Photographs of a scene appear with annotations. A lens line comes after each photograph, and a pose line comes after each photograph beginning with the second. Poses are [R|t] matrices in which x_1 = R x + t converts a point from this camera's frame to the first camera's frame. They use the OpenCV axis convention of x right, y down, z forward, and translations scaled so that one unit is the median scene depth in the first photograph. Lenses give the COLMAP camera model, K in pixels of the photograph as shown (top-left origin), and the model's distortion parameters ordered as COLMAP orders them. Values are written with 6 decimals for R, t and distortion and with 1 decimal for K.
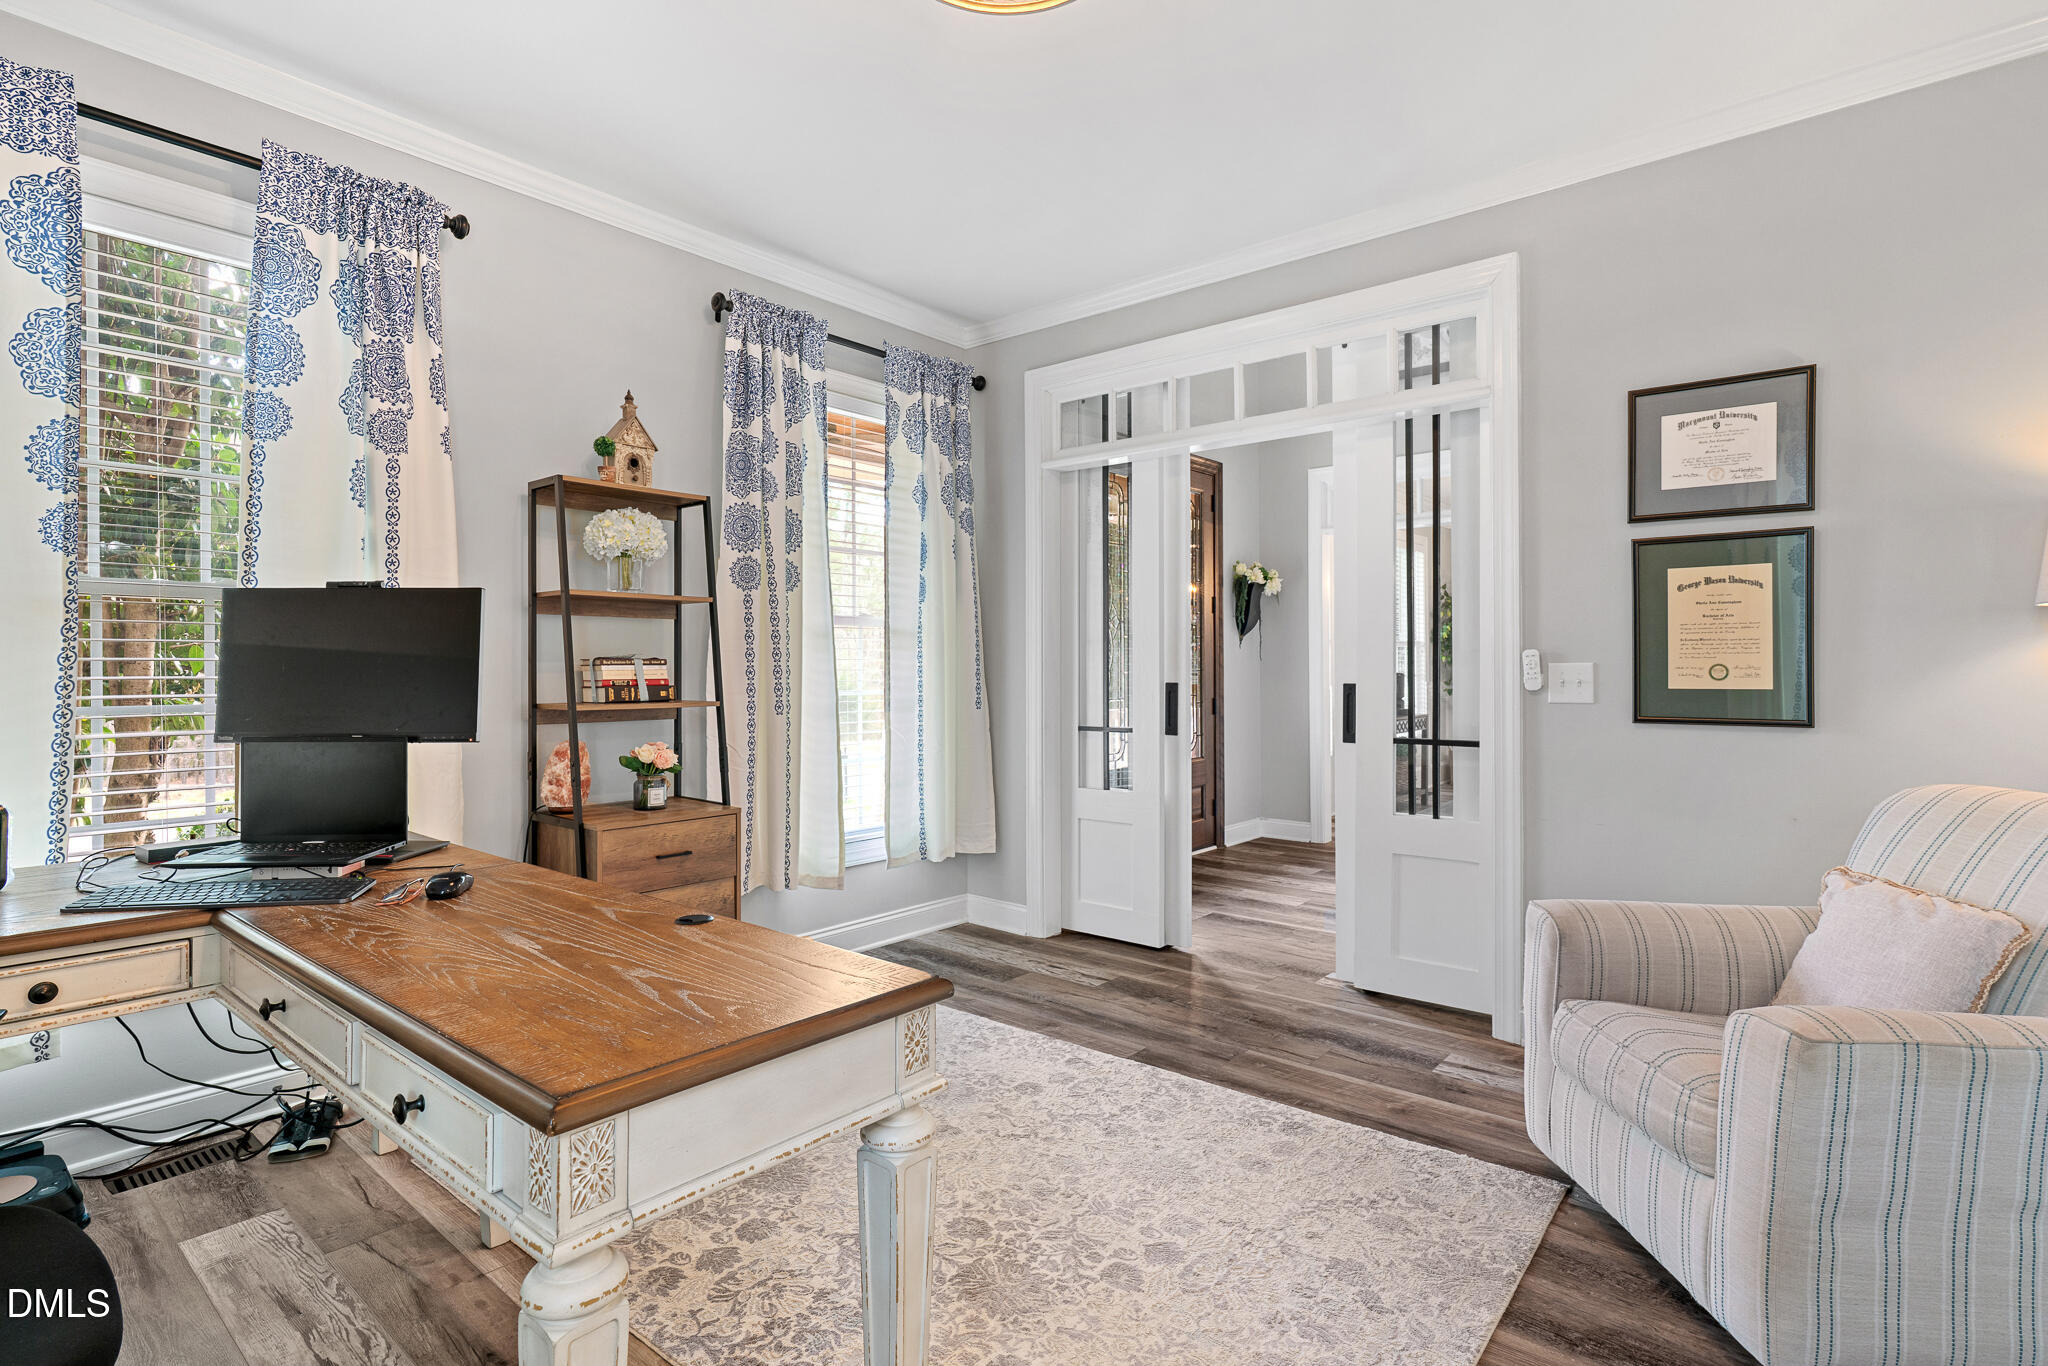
lens RADIAL K [[1017.3, 0, 1024.0], [0, 1017.3, 683.0], [0, 0, 1]] dist [-0.000080, 0.000514]
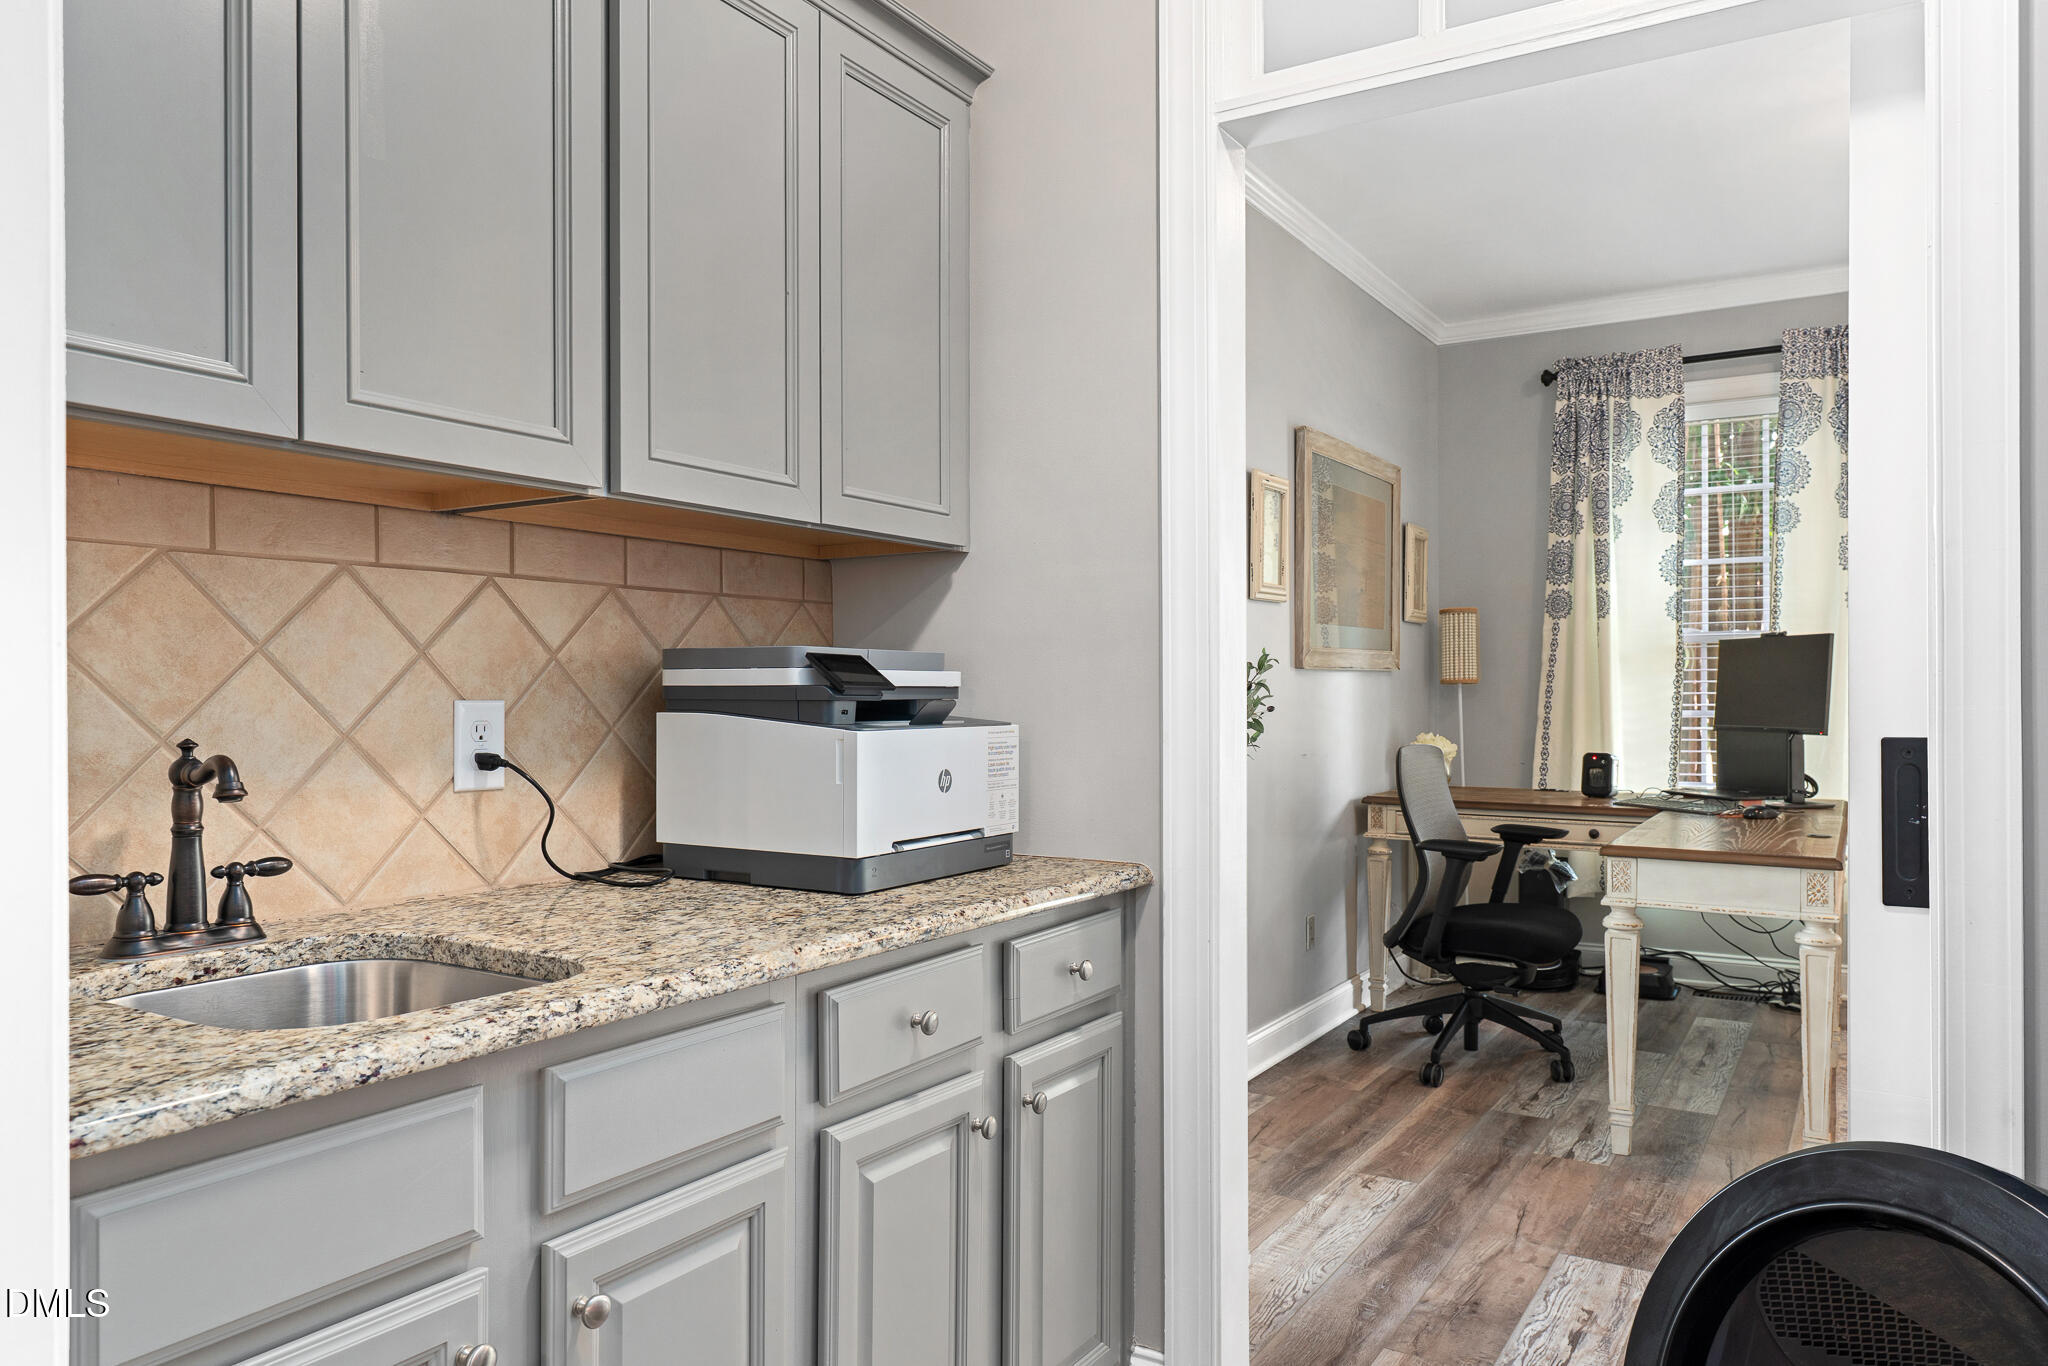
lens RADIAL K [[1356.9, 0, 1033.8], [0, 1356.9, 689.4], [0, 0, 1]] dist [-0.005286, 0.006391]
pose [[0.146441, -0.008970, -0.989179, 1.119740], [-0.005579, 0.999936, -0.009893, 0.017813], [0.989204, 0.006967, 0.146382, -0.397834]]
